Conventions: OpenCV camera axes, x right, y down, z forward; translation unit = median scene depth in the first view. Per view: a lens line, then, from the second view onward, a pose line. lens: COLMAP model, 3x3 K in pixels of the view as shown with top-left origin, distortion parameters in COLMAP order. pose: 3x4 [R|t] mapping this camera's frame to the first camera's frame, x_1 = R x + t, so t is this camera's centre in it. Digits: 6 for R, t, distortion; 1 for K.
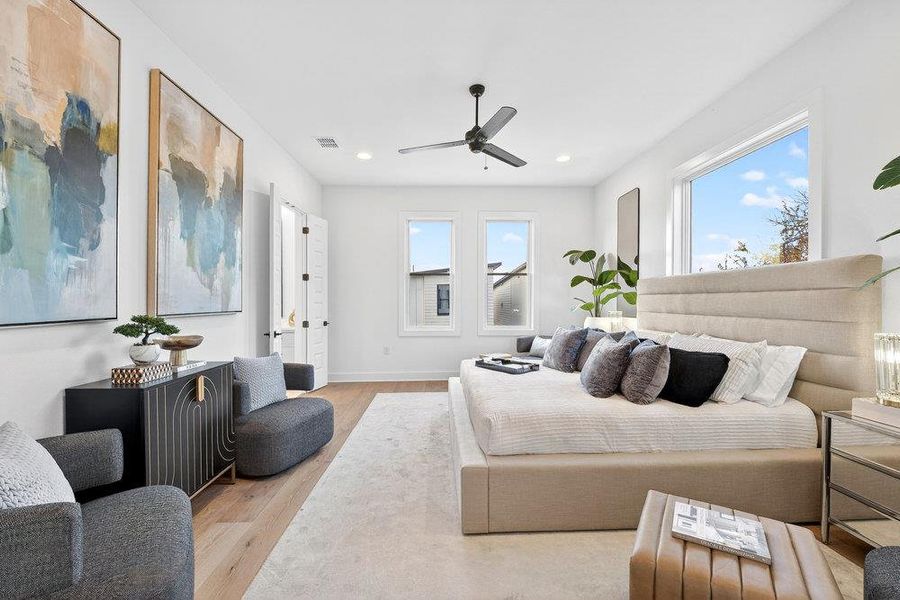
lens RADIAL K [[369.5, 0, 454.7], [0, 369.5, 303.6], [0, 0, 1]] dist [-0.013768, -0.000522]
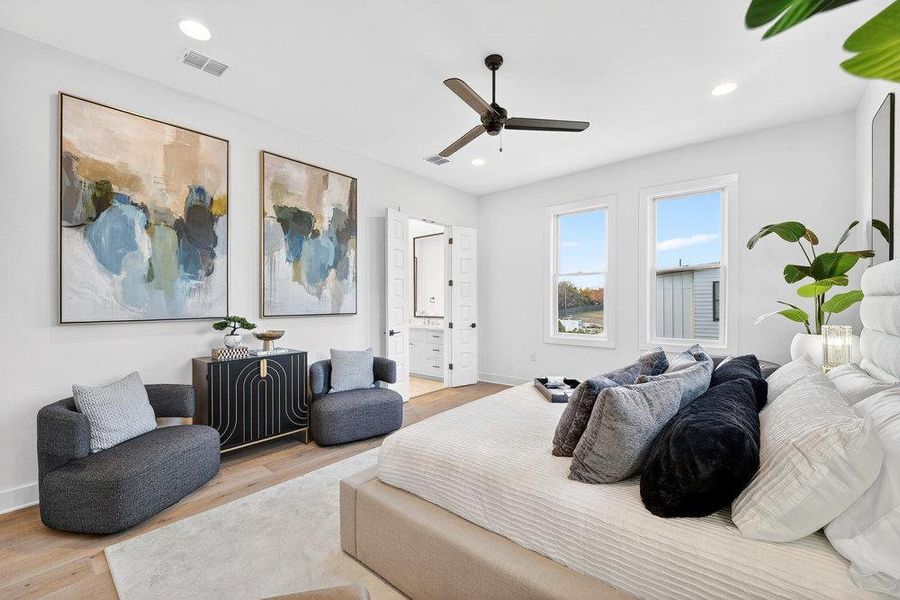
lens RADIAL K [[369.5, 0, 454.7], [0, 369.5, 303.6], [0, 0, 1]] dist [-0.013768, -0.000522]
pose [[0.744575, 0.000323, -0.667539, 0.720584], [-0.003298, 0.999989, -0.003194, -0.015022], [0.667531, 0.004580, 0.744568, 0.383057]]
